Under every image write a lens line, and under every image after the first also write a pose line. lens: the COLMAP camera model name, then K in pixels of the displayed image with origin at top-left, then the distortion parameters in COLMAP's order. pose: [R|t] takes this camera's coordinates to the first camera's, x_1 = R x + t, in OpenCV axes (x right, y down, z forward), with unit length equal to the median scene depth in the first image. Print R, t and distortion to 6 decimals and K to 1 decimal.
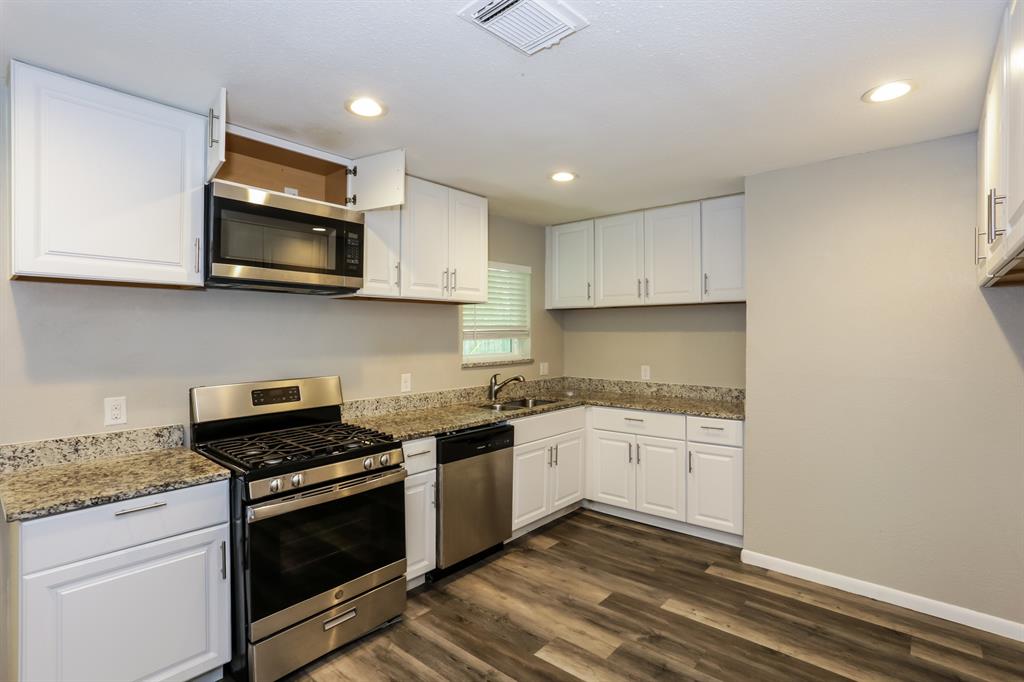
lens RADIAL K [[497.4, 0, 512.5], [0, 497.4, 356.5], [0, 0, 1]] dist [-0.065070, 0.031174]
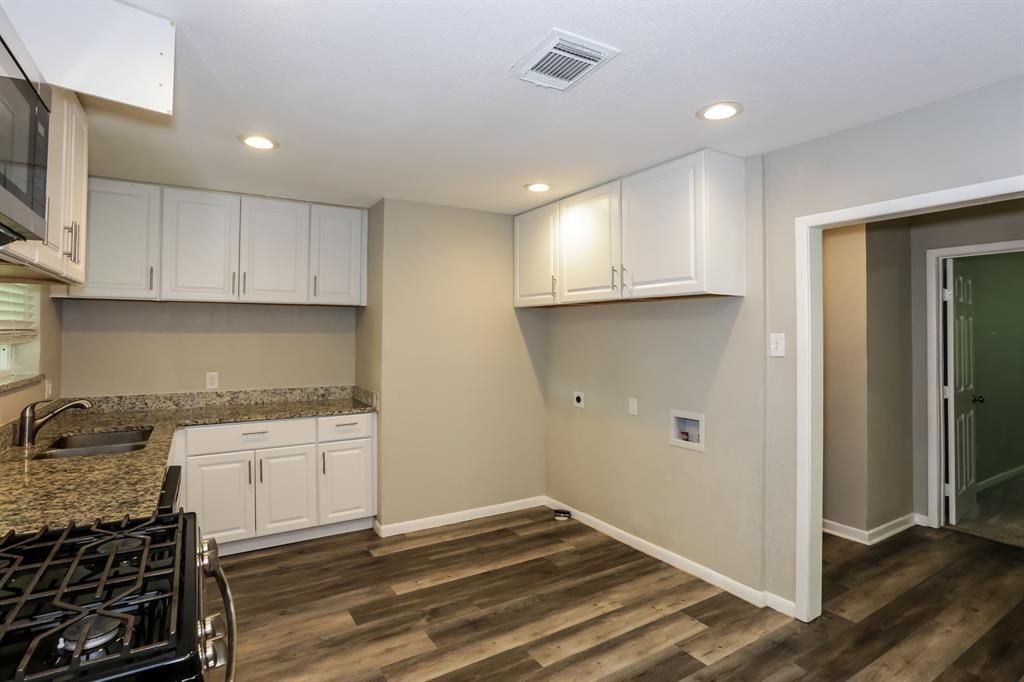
lens RADIAL K [[497.3, 0, 507.3], [0, 497.3, 337.0], [0, 0, 1]] dist [-0.064175, 0.029184]
pose [[0.309731, 0.000166, 0.950824, -0.505079], [0.042058, 0.999019, -0.013874, -0.012599], [-0.949894, 0.044287, 0.309420, 0.345396]]
